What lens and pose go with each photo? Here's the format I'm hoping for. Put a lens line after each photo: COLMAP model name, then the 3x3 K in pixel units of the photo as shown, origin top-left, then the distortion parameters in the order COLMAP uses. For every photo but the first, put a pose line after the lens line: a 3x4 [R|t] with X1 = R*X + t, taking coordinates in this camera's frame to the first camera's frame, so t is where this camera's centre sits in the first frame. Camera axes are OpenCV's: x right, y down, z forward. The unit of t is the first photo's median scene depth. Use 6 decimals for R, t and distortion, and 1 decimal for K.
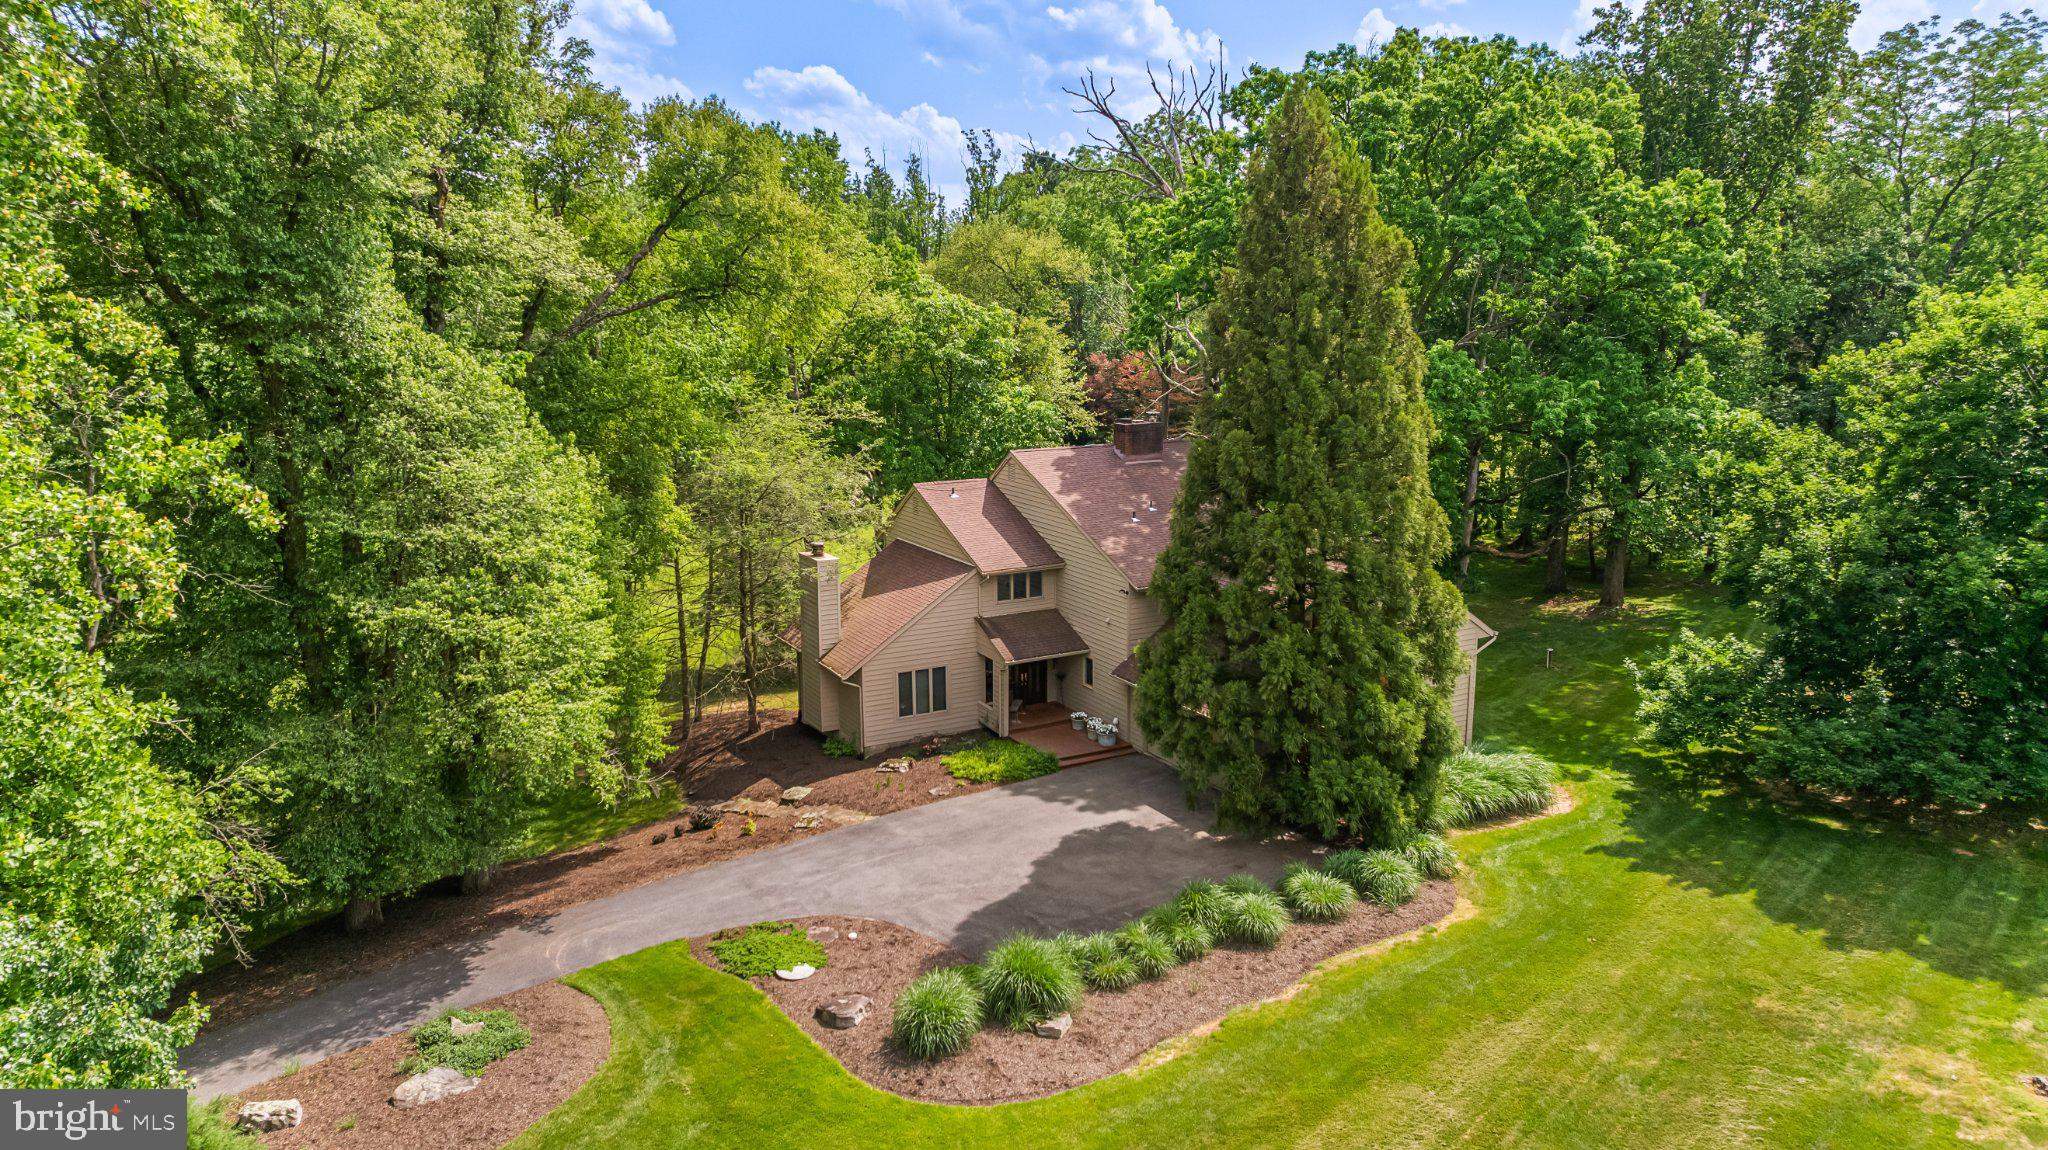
lens RADIAL K [[1432.4, 0, 1024.0], [0, 1432.4, 575.0], [0, 0, 1]] dist [-0.009016, -0.004524]
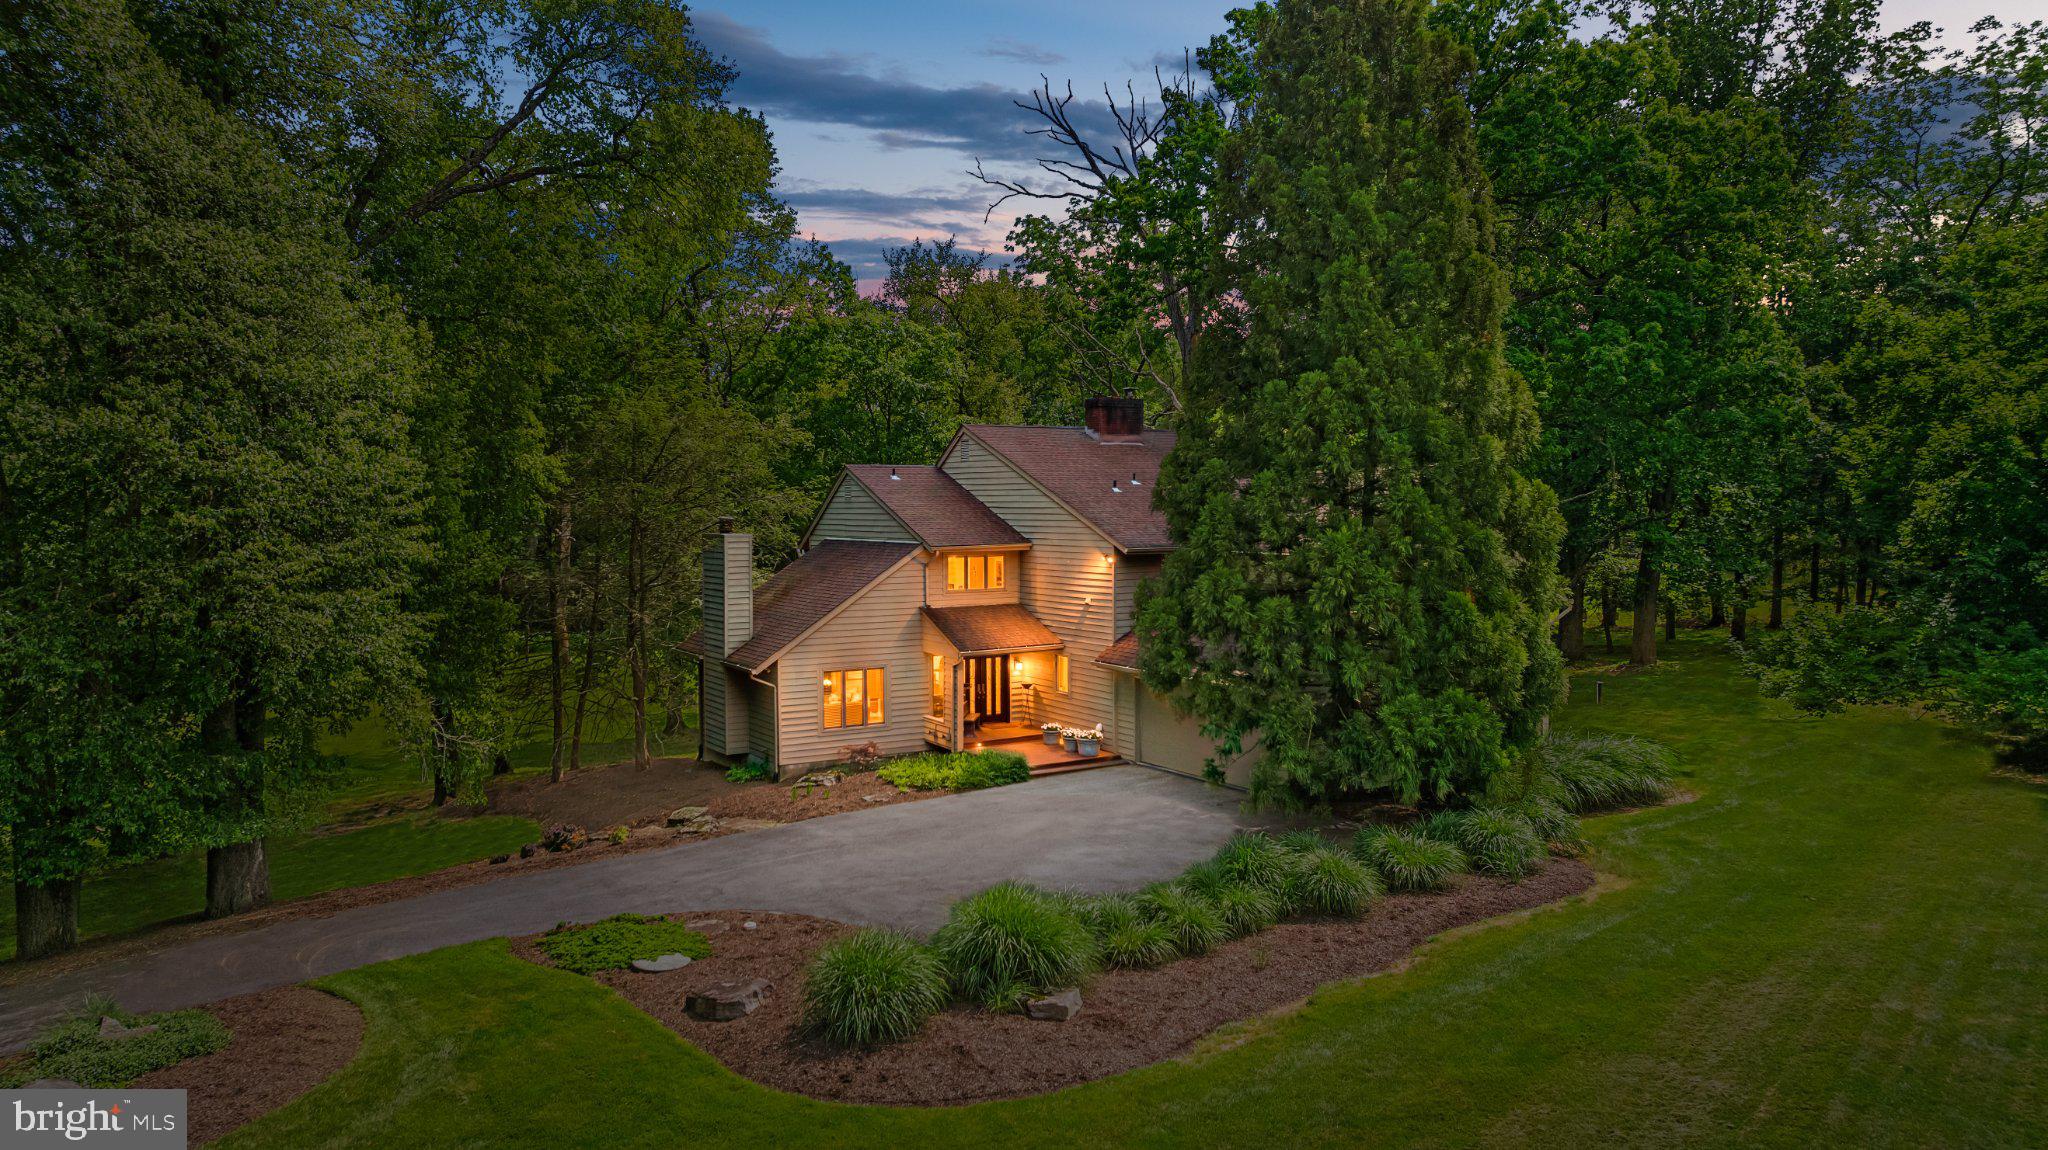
lens RADIAL K [[1437.1, 0, 1024.0], [0, 1437.1, 575.0], [0, 0, 1]] dist [-0.018354, -0.000890]
pose [[0.998948, -0.001873, 0.045813, -0.020511], [0.008510, 0.989378, -0.145119, 0.197953], [-0.045055, 0.145356, 0.988353, 0.304305]]
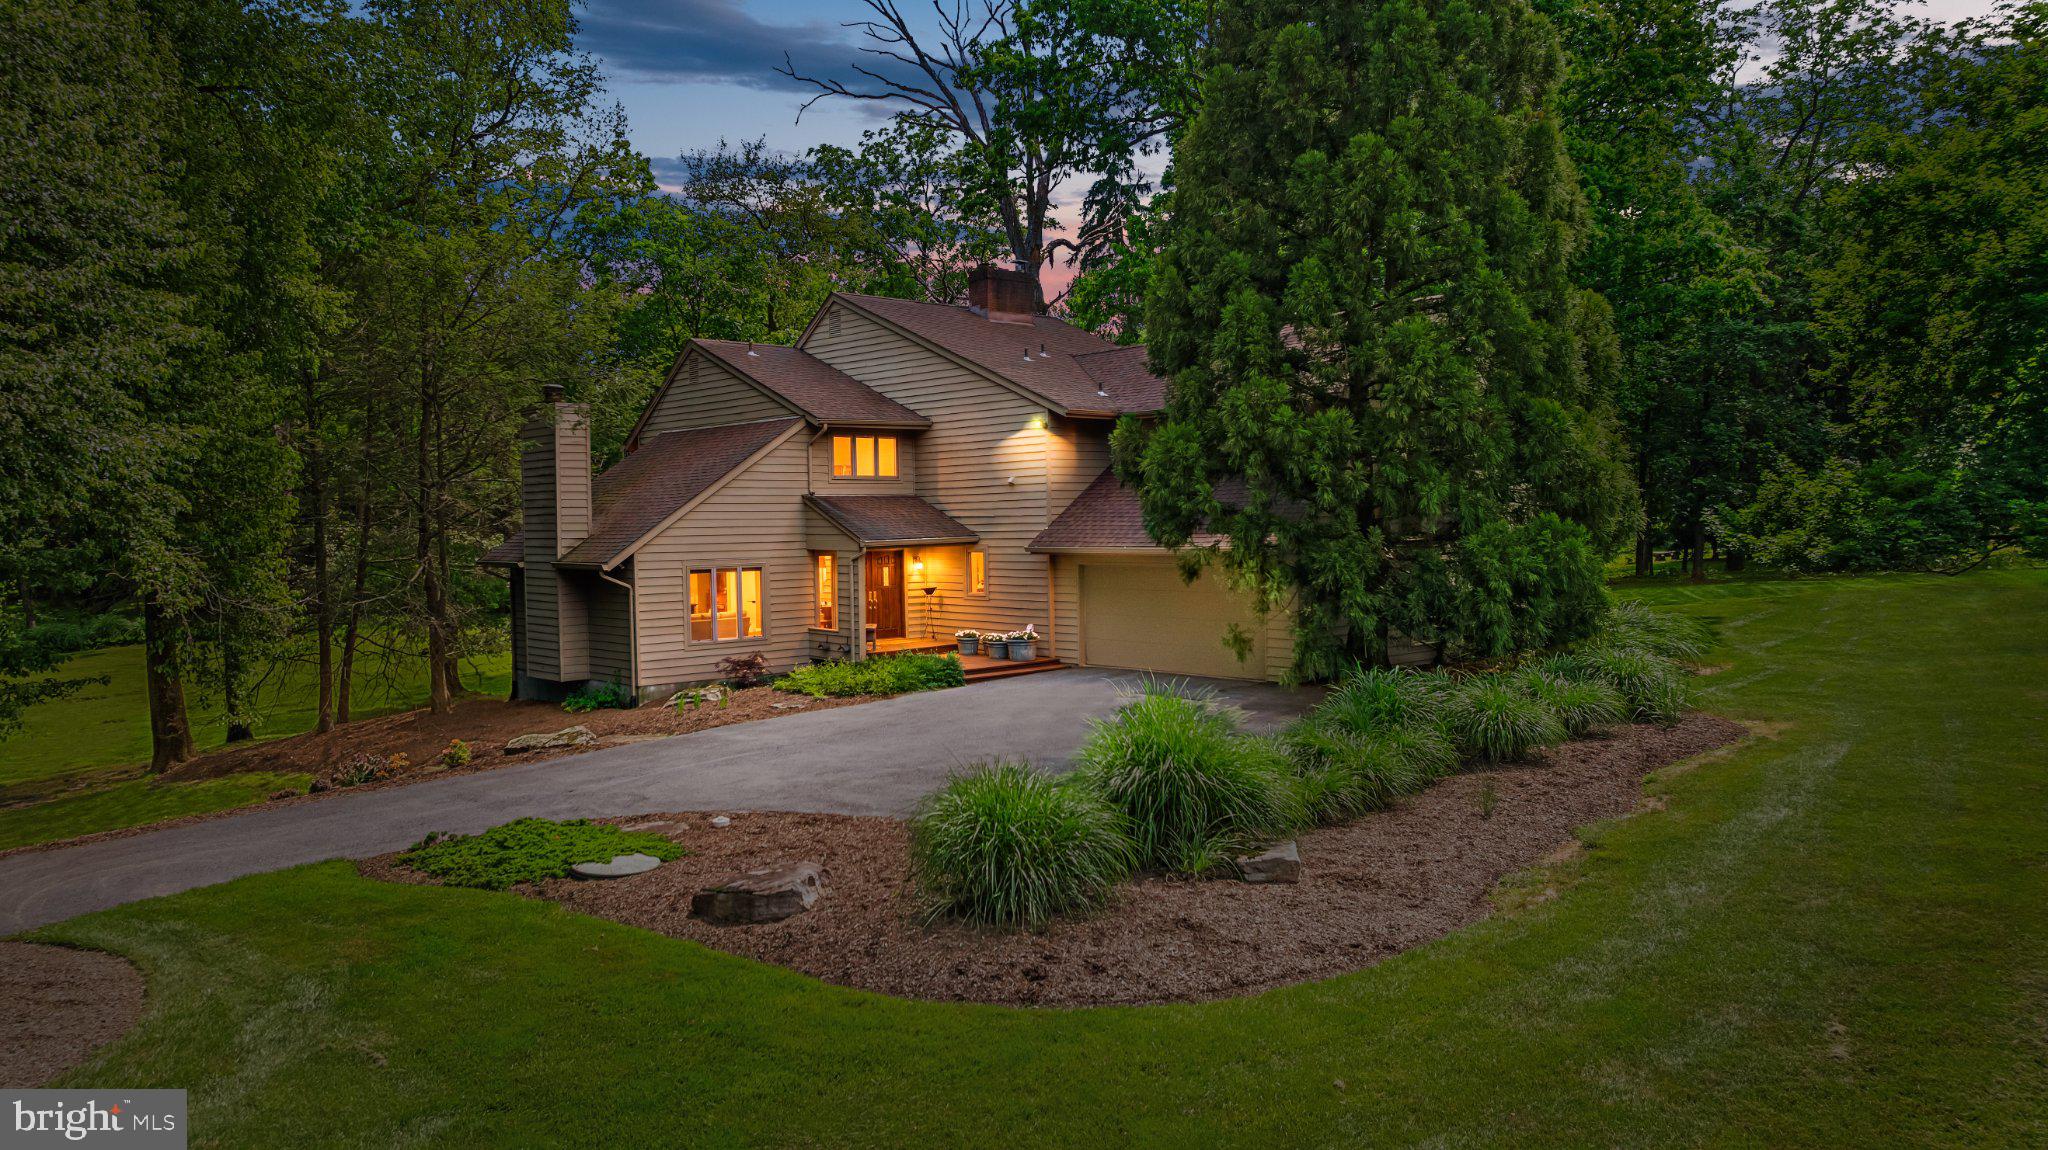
lens RADIAL K [[1432.4, 0, 1024.0], [0, 1432.4, 575.0], [0, 0, 1]] dist [-0.009016, -0.004524]
pose [[0.971840, -0.019519, 0.234831, -0.140344], [0.056540, 0.986767, -0.151968, 0.264660], [-0.228757, 0.160966, 0.960083, 0.531371]]
